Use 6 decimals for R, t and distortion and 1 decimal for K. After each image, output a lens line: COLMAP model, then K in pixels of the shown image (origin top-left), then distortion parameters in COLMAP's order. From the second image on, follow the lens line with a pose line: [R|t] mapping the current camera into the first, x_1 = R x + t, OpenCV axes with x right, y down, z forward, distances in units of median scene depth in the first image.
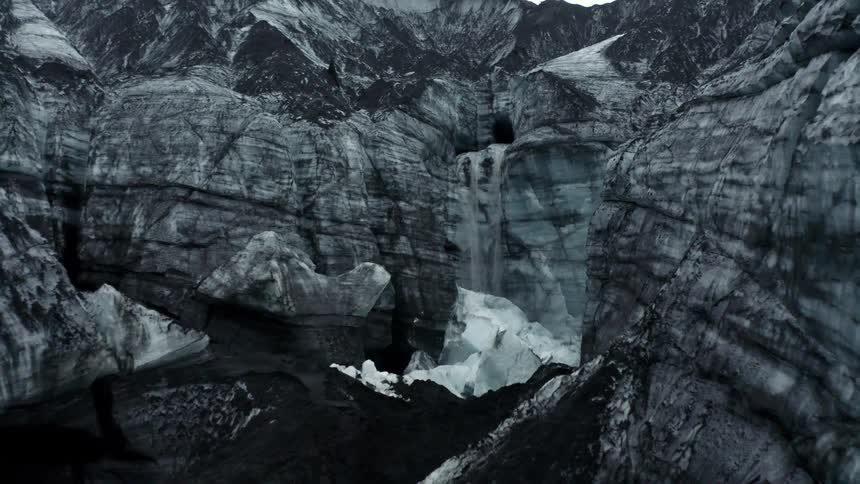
lens RADIAL K [[692.8, 0, 430.0], [0, 692.8, 242.0], [0, 0, 1]] dist [-0.175854, 0.000101]
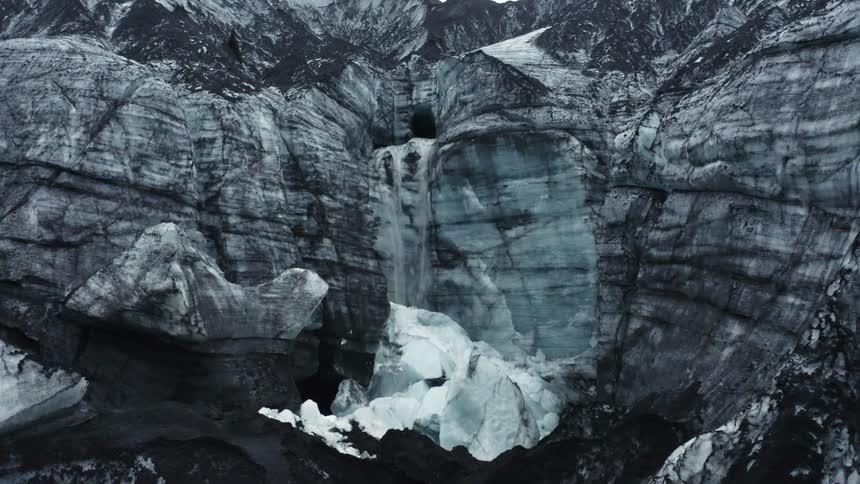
lens RADIAL K [[692.8, 0, 430.0], [0, 692.8, 242.0], [0, 0, 1]] dist [-0.175854, 0.000101]
pose [[0.983642, 0.004033, 0.180091, -0.069918], [0.000125, 0.999734, -0.023068, 0.015723], [-0.180136, 0.022713, 0.983379, 0.196391]]
